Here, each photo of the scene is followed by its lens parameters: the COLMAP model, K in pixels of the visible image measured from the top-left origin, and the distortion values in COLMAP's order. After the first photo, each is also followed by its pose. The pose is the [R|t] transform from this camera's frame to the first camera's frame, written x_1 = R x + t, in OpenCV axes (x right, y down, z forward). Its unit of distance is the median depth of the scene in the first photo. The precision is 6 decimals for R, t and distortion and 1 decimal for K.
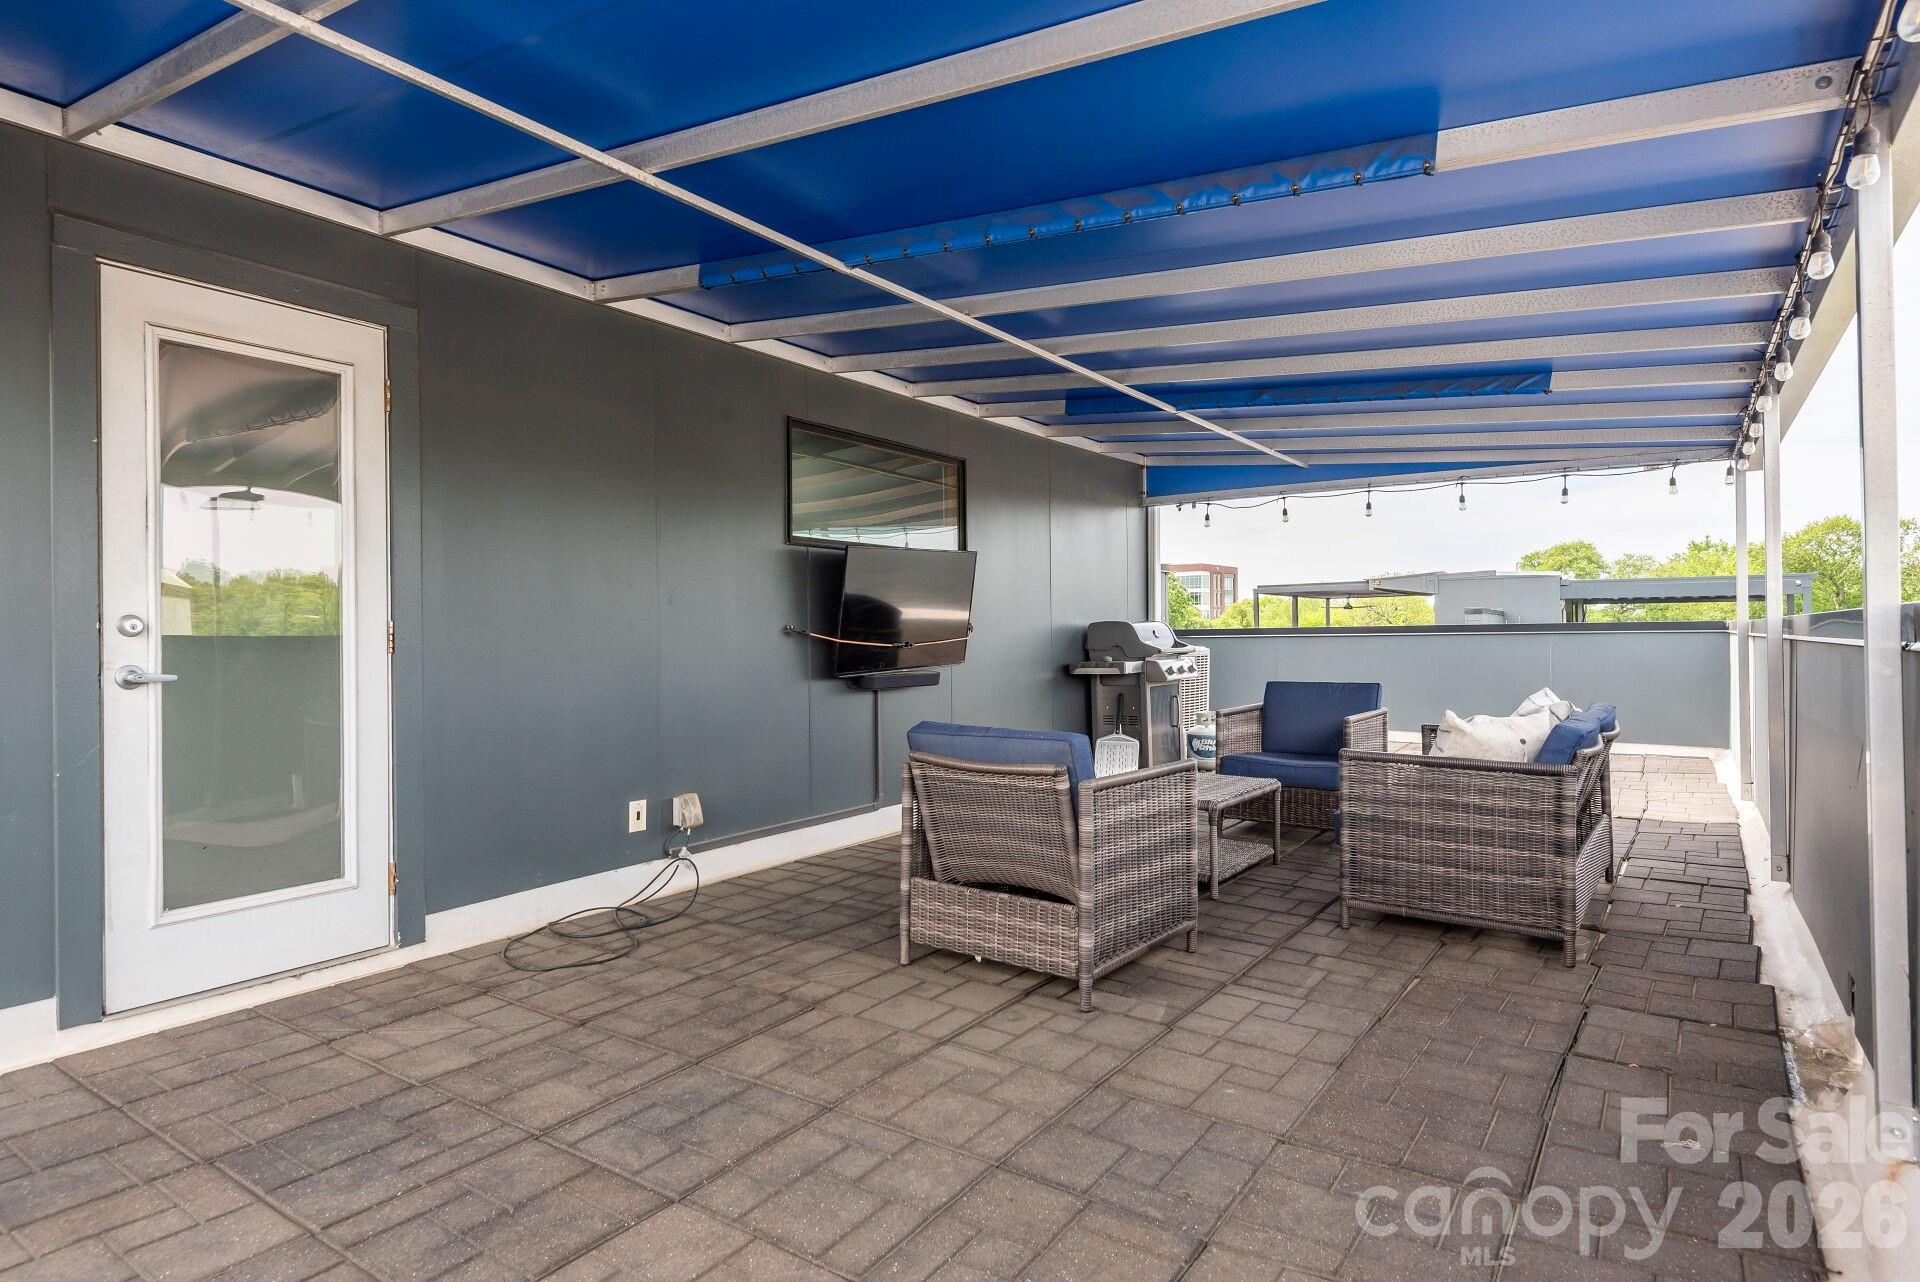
lens RADIAL K [[1087.0, 0, 960.2], [0, 1087.0, 637.4], [0, 0, 1]] dist [0.005739, -0.000402]
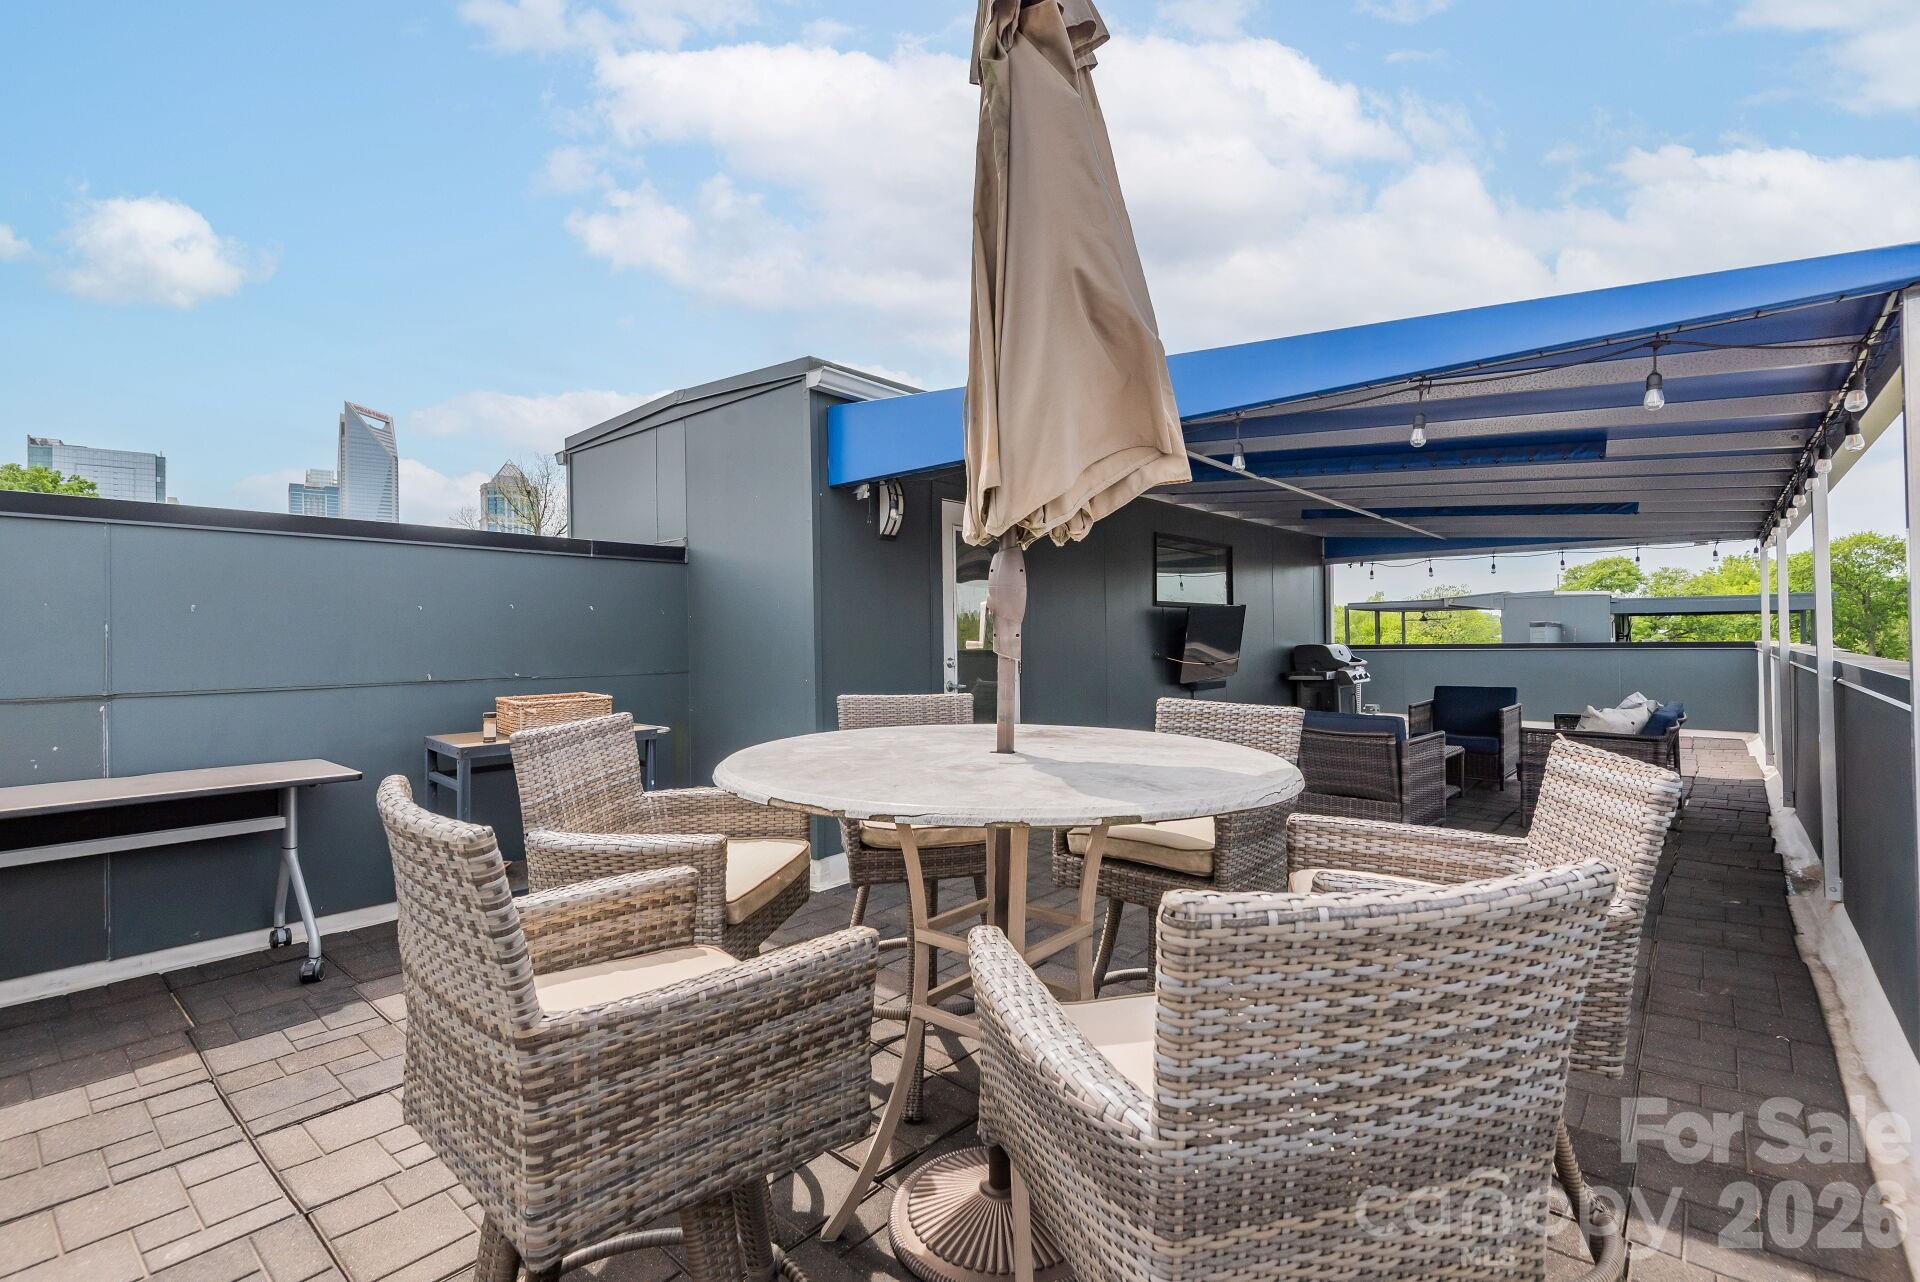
lens RADIAL K [[898.0, 0, 959.7], [0, 898.0, 633.1], [0, 0, 1]] dist [-0.003989, -0.000671]
pose [[0.993329, -0.003808, -0.115251, -0.241177], [0.002819, 0.999958, -0.008741, -0.025100], [0.115279, 0.008358, 0.993298, -0.348874]]
